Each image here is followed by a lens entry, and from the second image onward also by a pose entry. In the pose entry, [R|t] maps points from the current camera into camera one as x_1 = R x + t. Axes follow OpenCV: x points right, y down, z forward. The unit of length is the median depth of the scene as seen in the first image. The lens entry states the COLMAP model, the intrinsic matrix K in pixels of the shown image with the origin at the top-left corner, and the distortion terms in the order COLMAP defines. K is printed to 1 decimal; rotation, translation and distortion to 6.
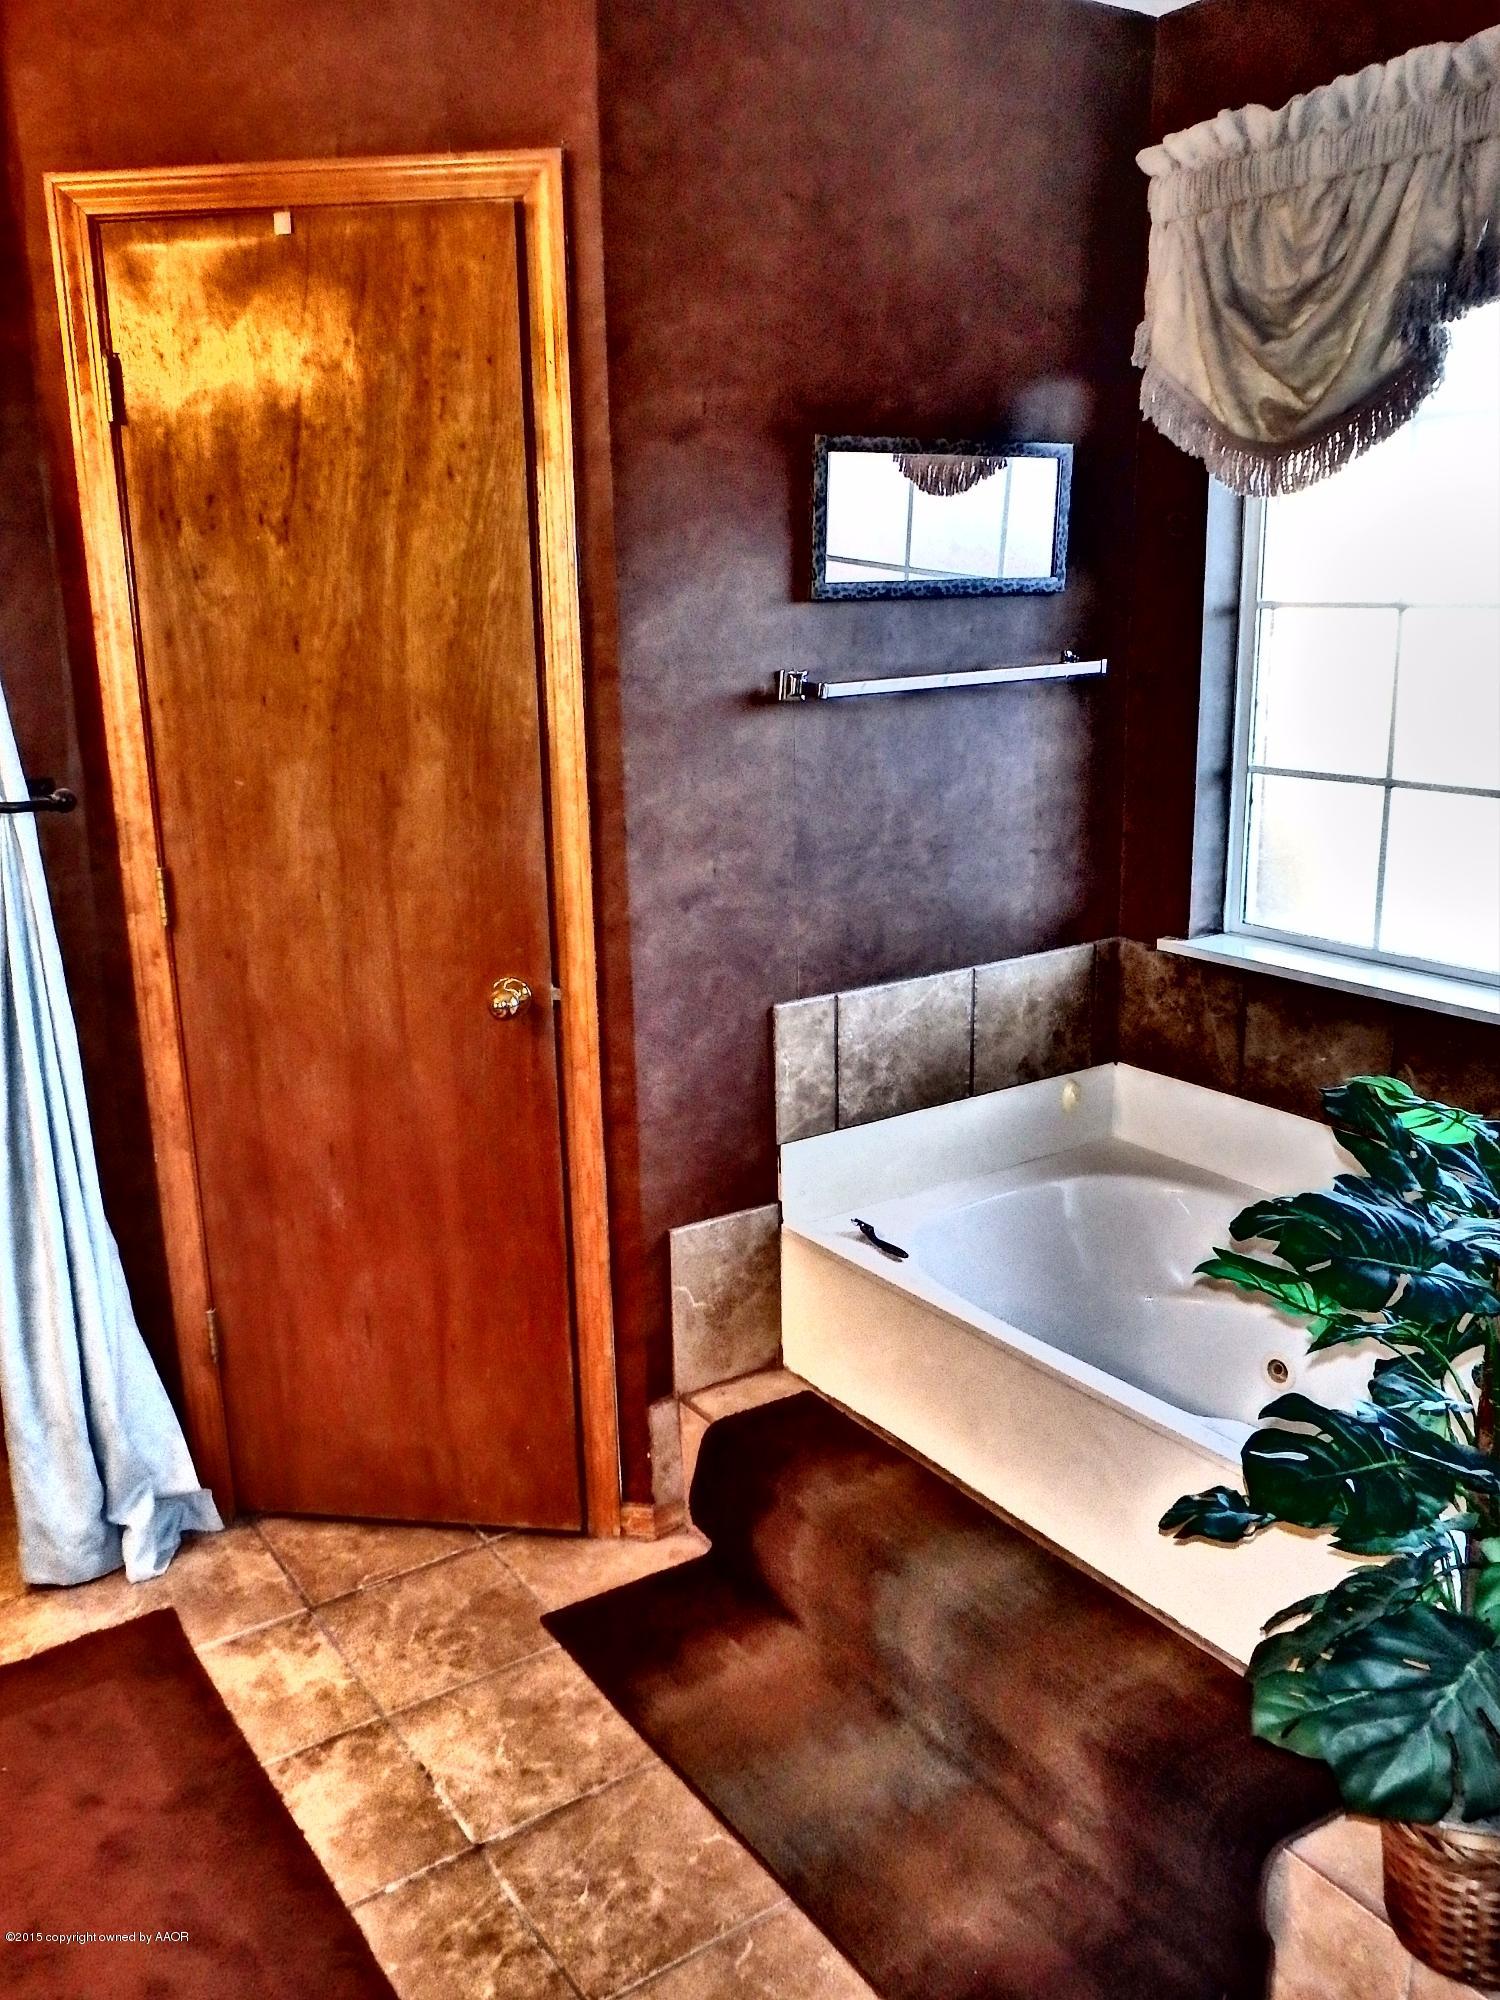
lens RADIAL K [[1657.2, 0, 744.2], [0, 1657.2, 1009.3], [0, 0, 1]] dist [-0.023051, 0.020125]
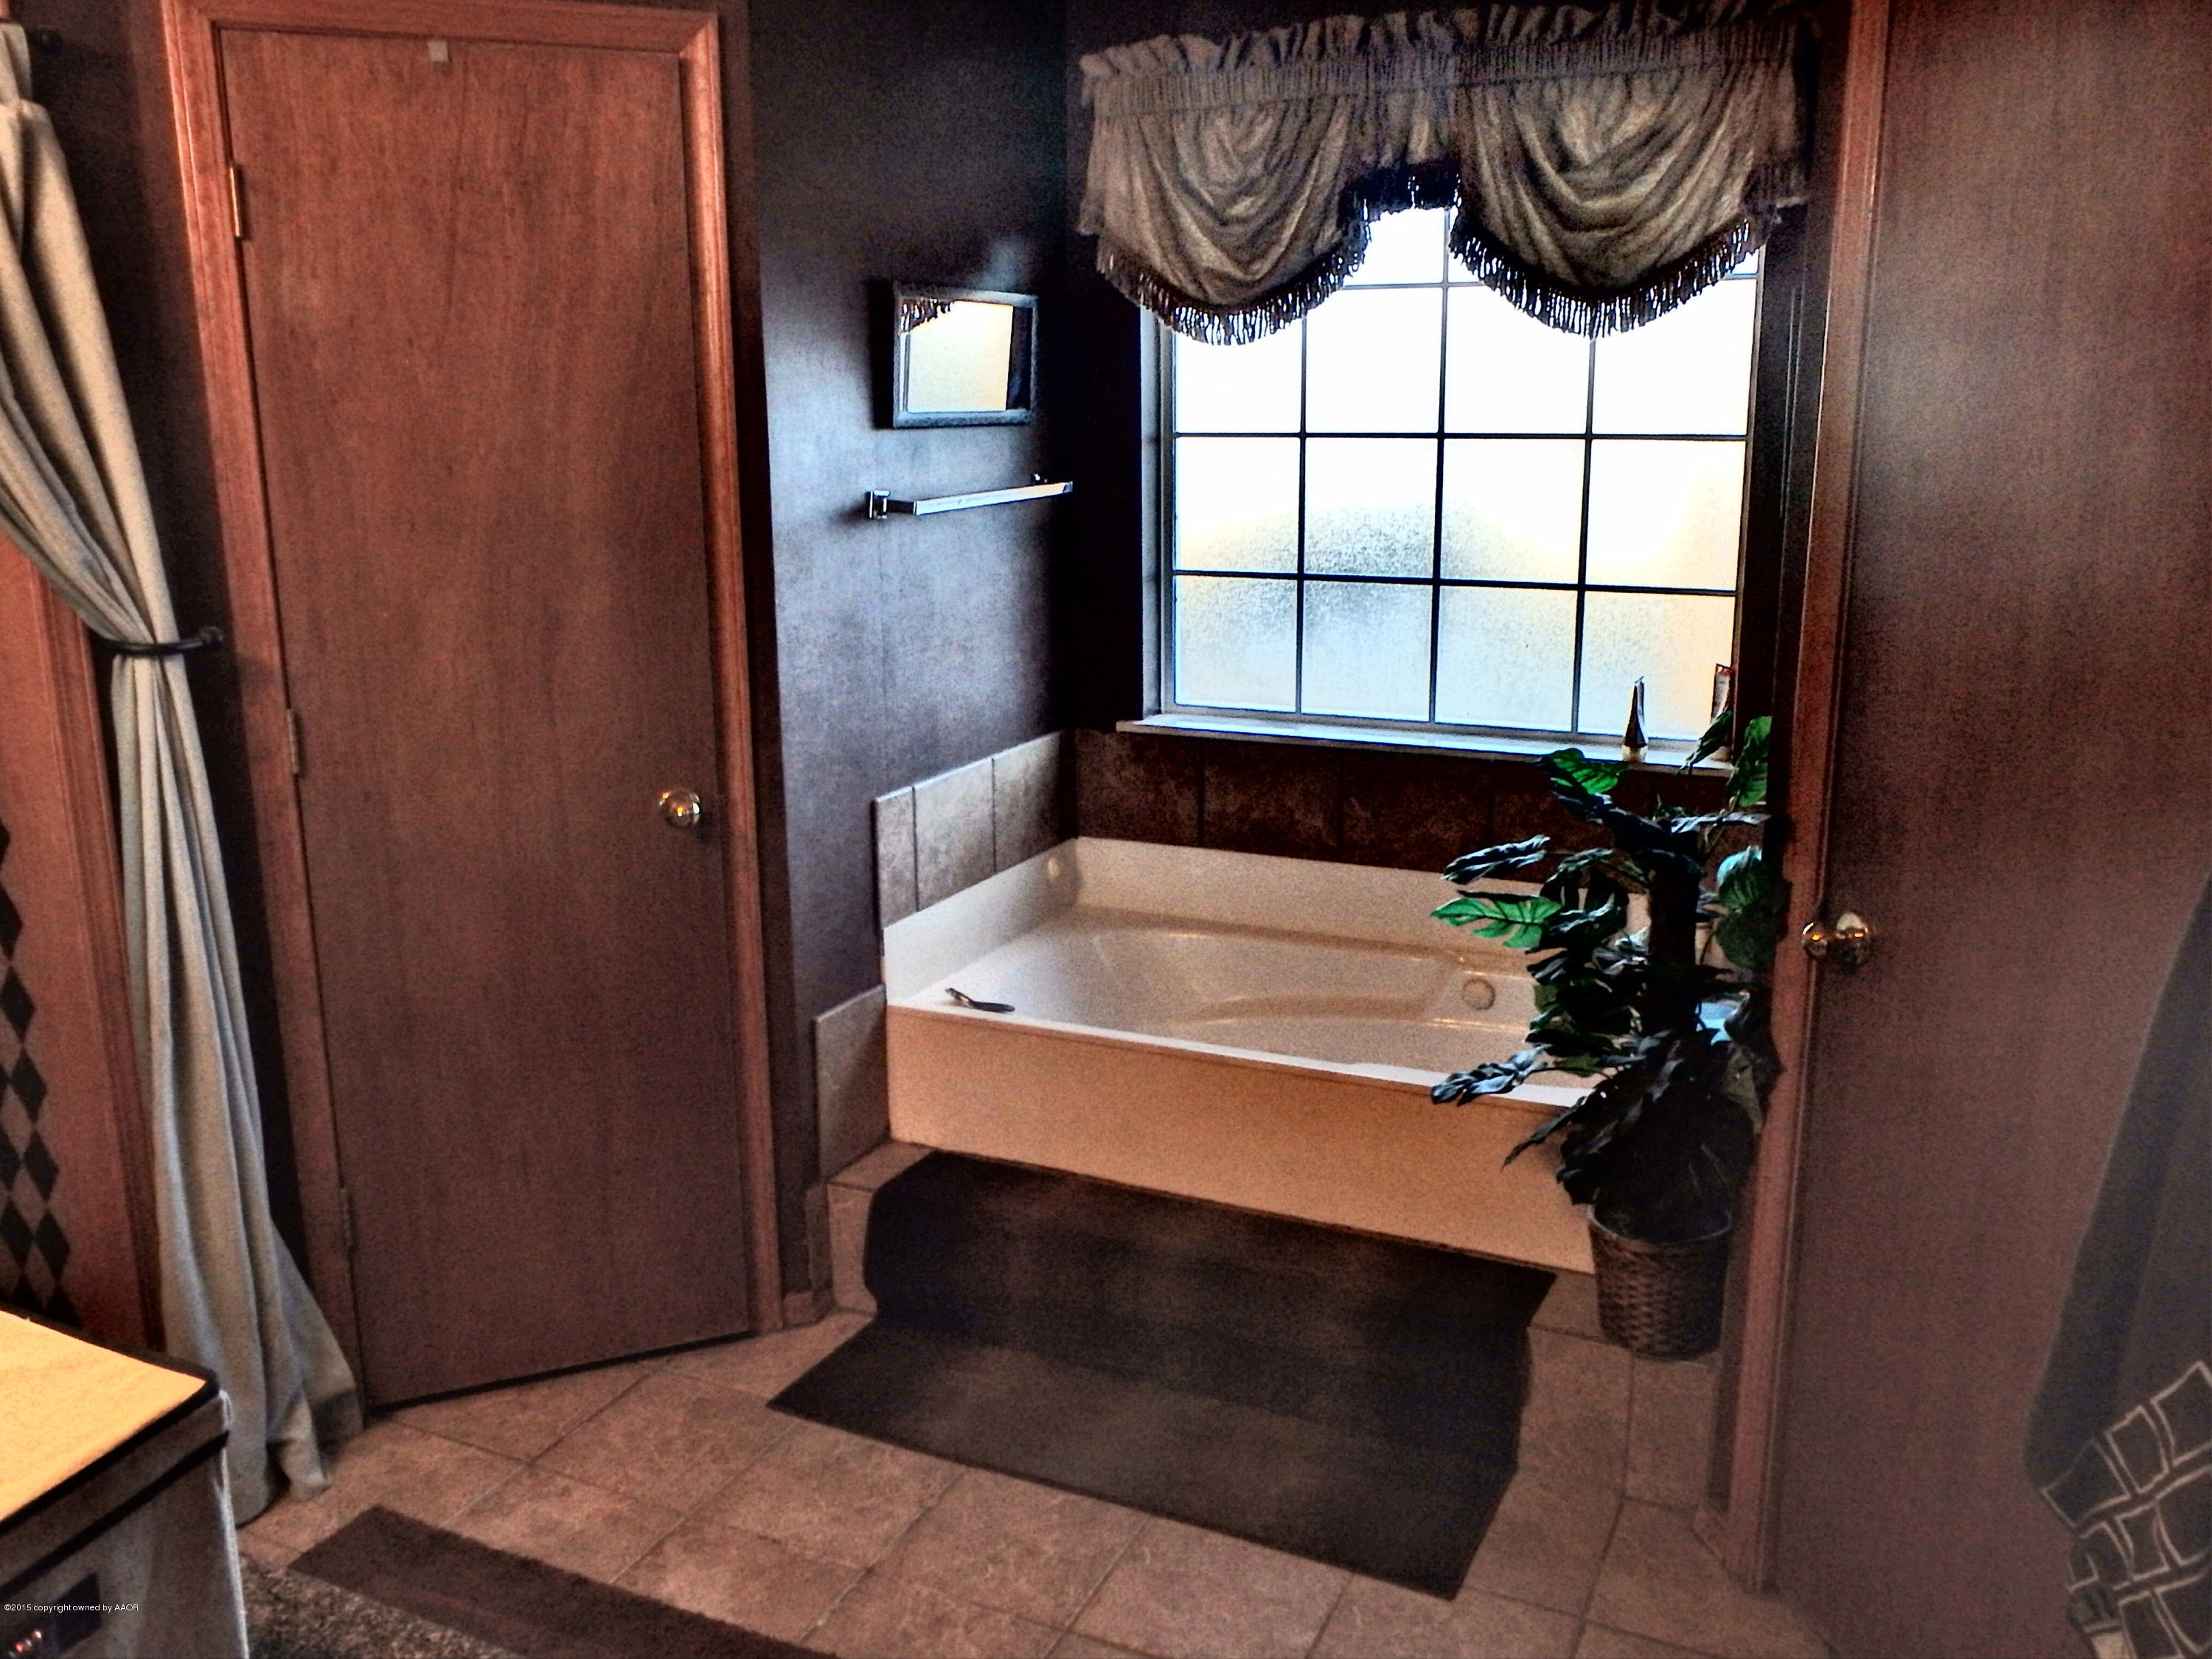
lens RADIAL K [[1832.8, 0, 1117.5], [0, 1832.8, 825.0], [0, 0, 1]] dist [-0.023051, 0.020125]
pose [[0.856437, -0.104823, 0.505497, -0.450637], [0.125898, 0.992014, -0.007593, 0.043381], [-0.500664, 0.070144, 0.862795, -0.112885]]
